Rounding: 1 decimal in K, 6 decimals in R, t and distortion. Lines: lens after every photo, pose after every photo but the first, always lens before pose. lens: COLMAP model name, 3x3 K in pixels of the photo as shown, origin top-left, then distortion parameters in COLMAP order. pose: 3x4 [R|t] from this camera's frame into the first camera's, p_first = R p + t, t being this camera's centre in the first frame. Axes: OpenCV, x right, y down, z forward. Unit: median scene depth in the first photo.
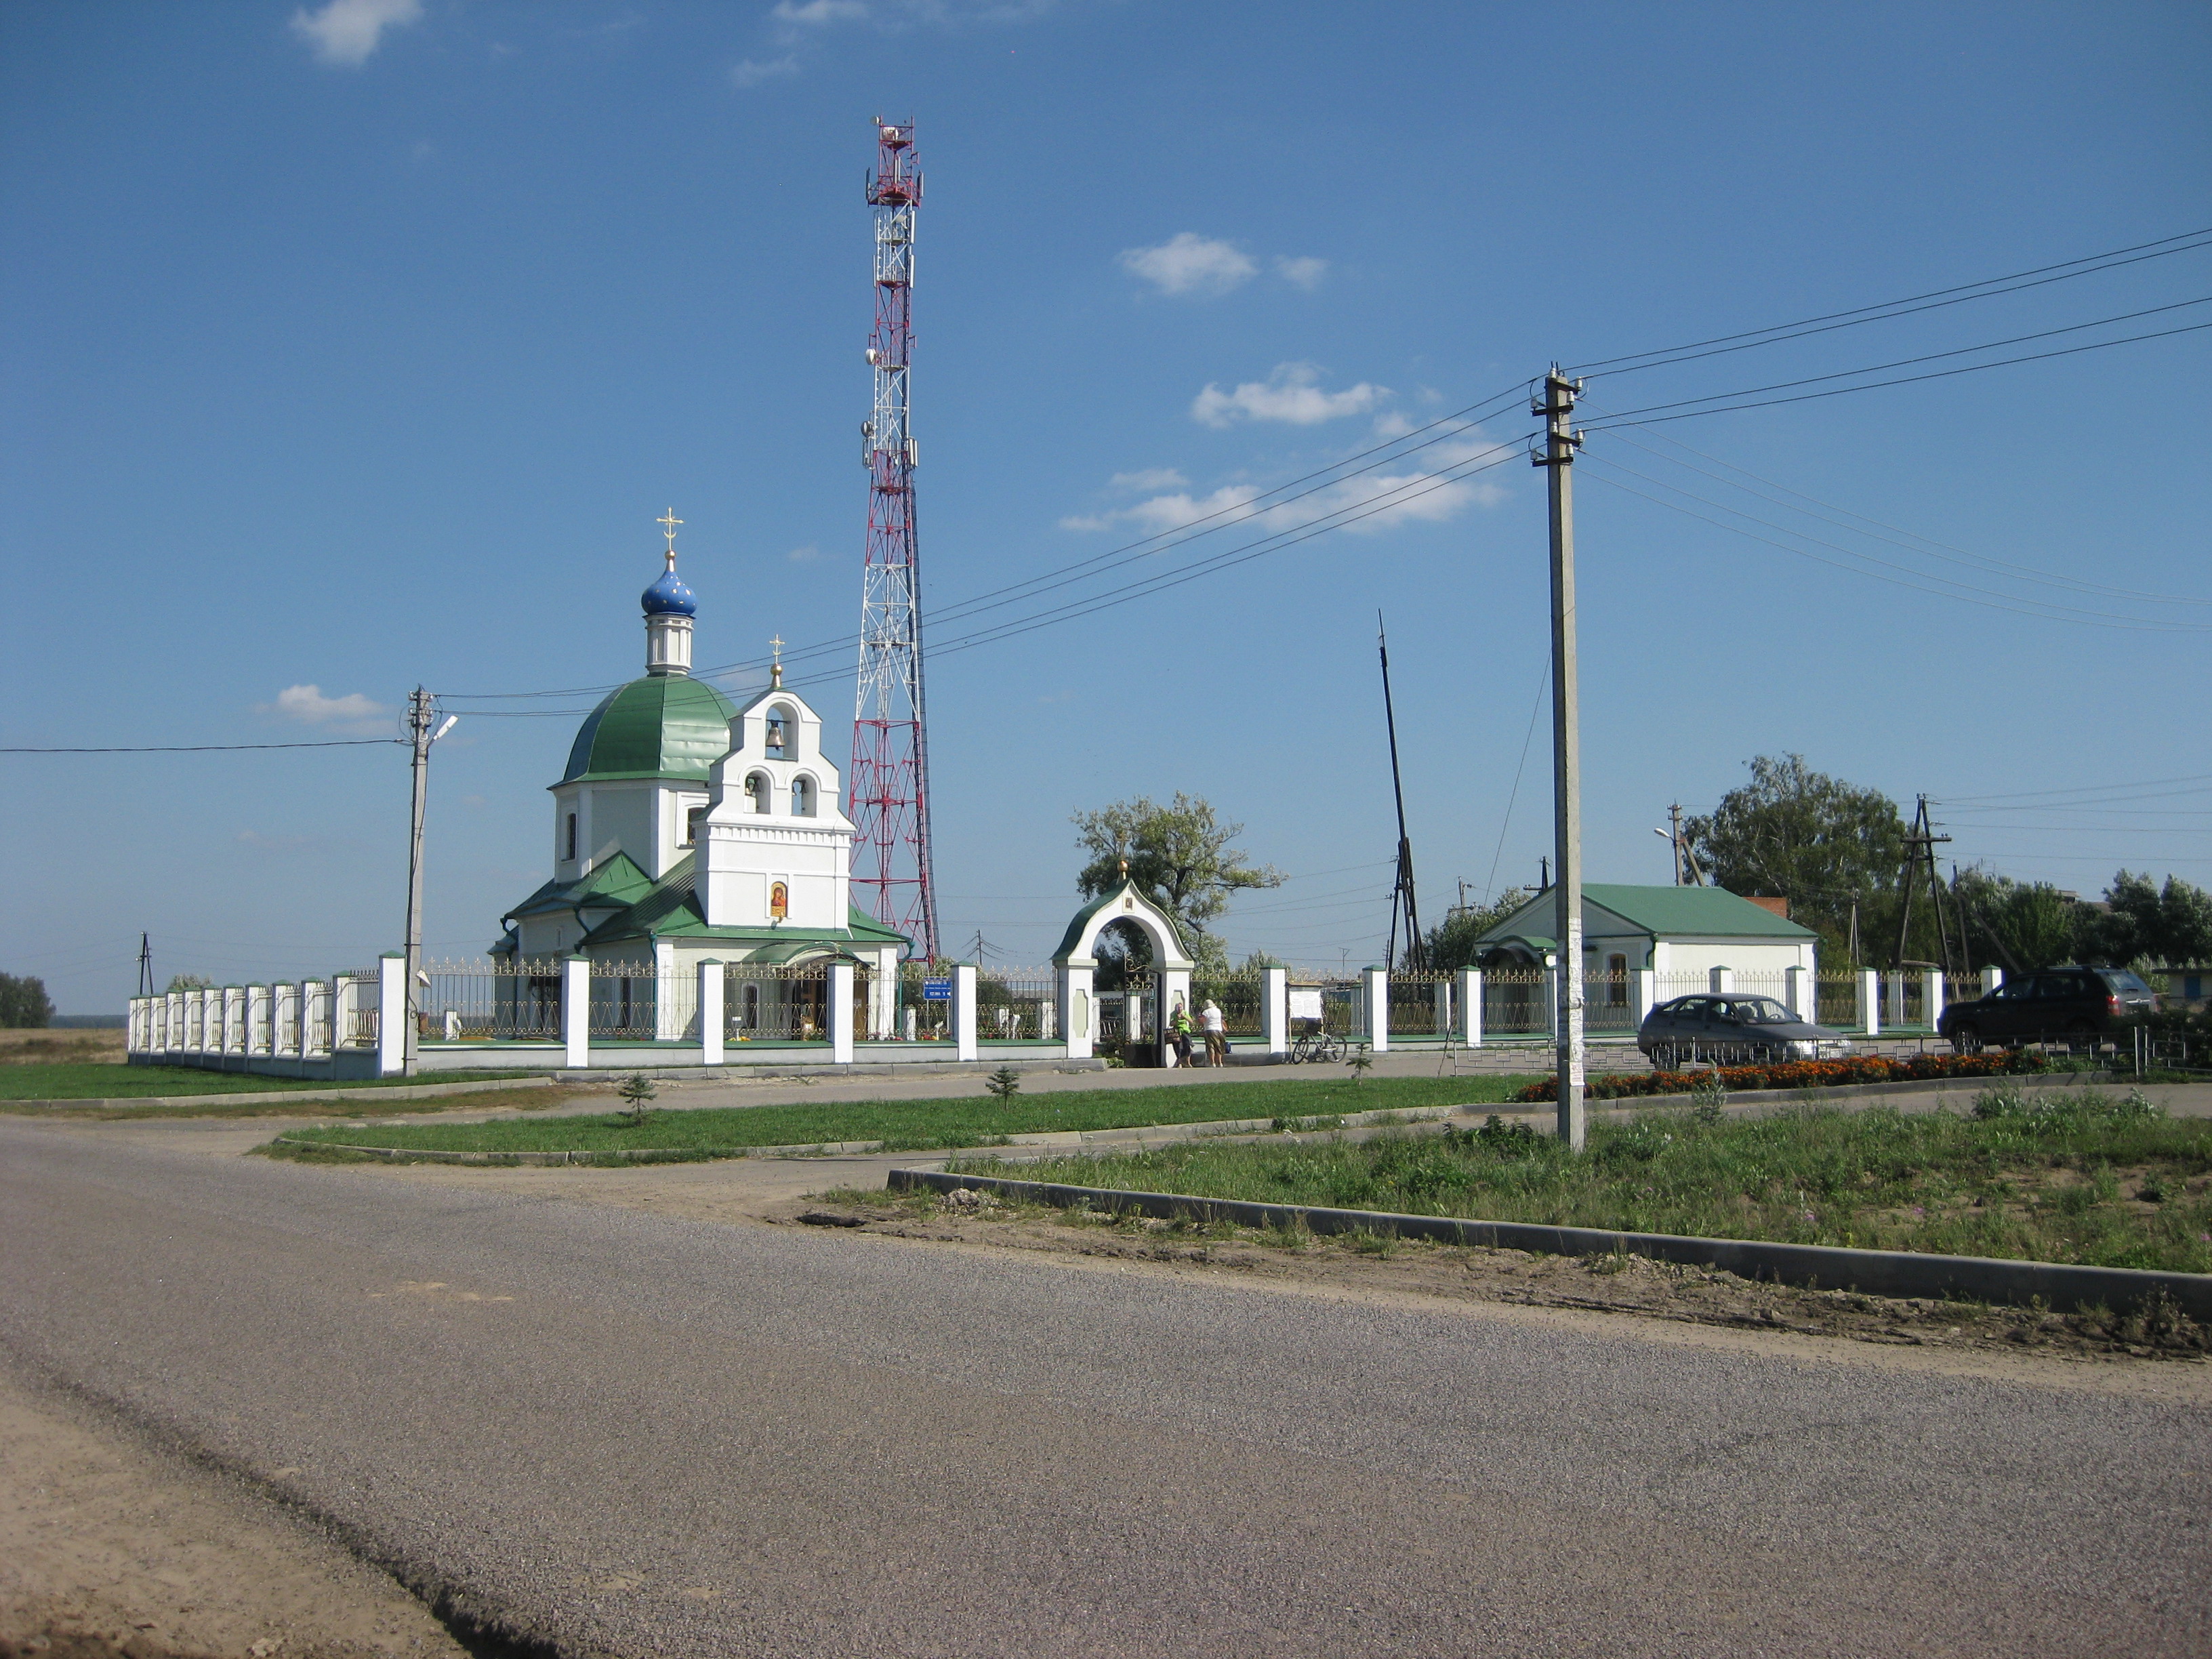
lens RADIAL K [[2461.1, 0, 1106.0], [0, 2461.1, 829.5], [0, 0, 1]] dist [-0.073831, 0.015484]
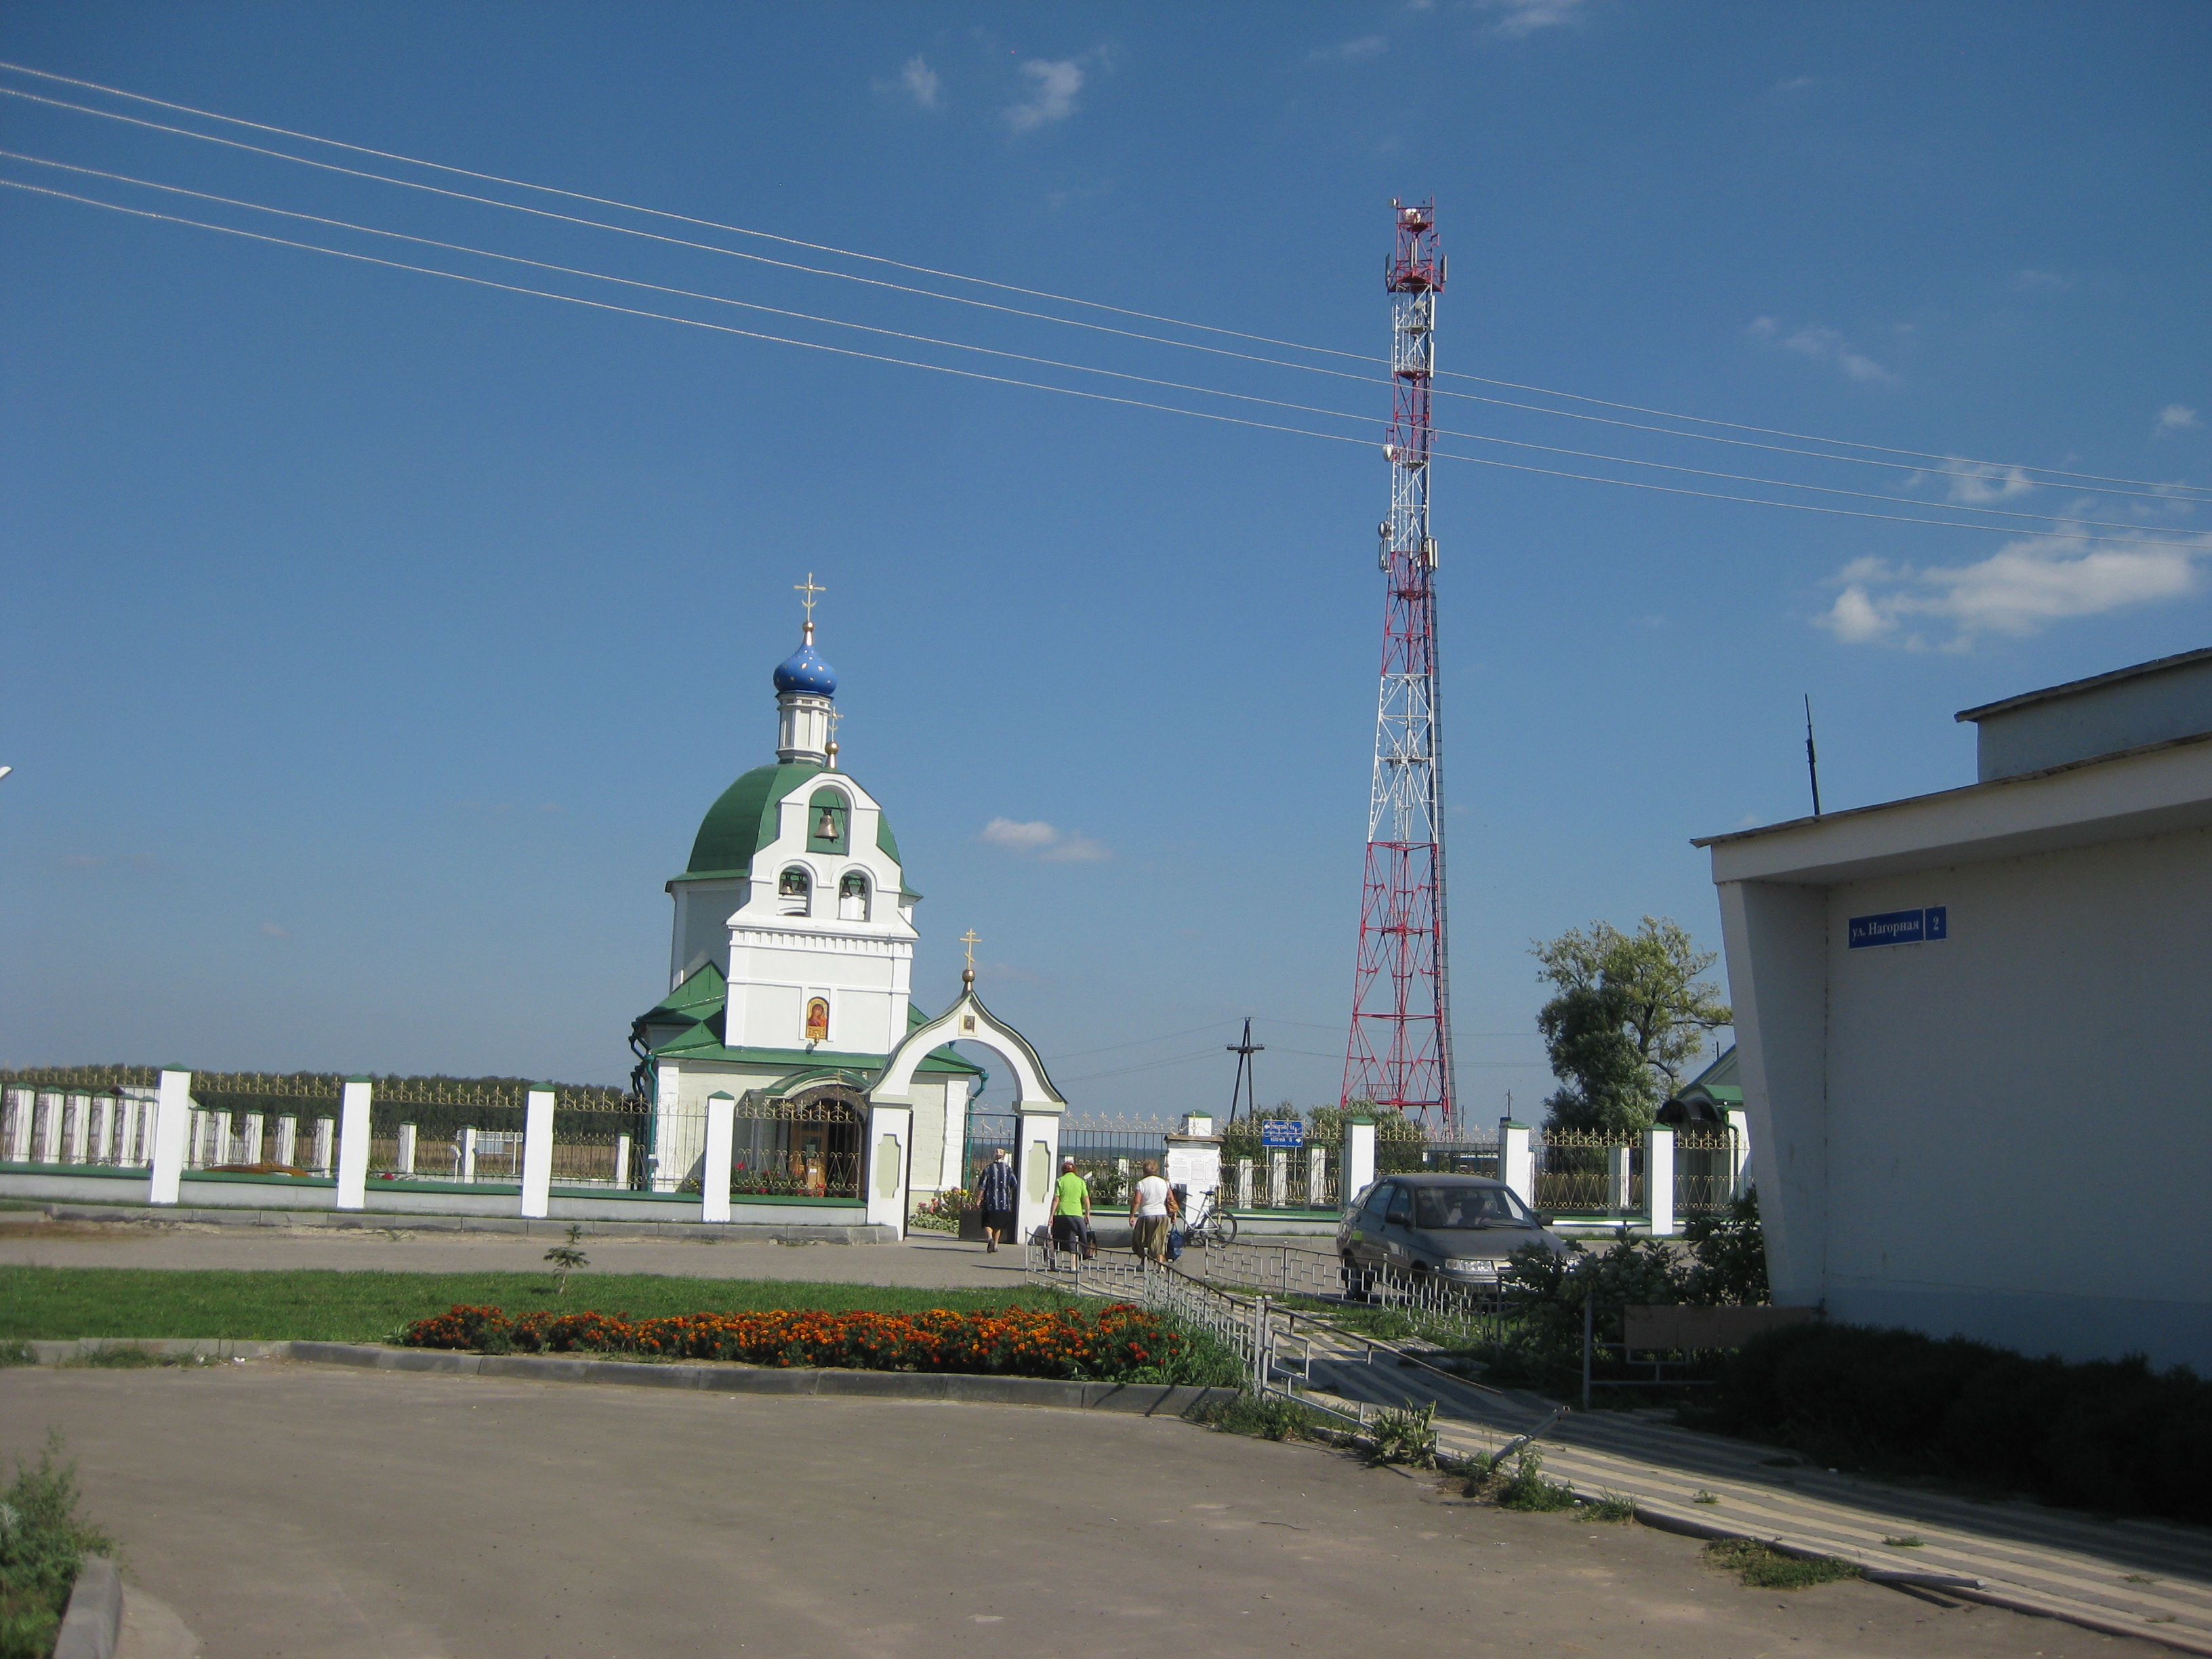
lens RADIAL K [[2461.1, 0, 1106.0], [0, 2461.1, 829.5], [0, 0, 1]] dist [-0.073831, 0.015484]
pose [[0.953307, -0.002858, -0.301990, 0.192074], [-0.014498, 0.998369, -0.055216, 0.007970], [0.301656, 0.057016, 0.951711, 0.199690]]
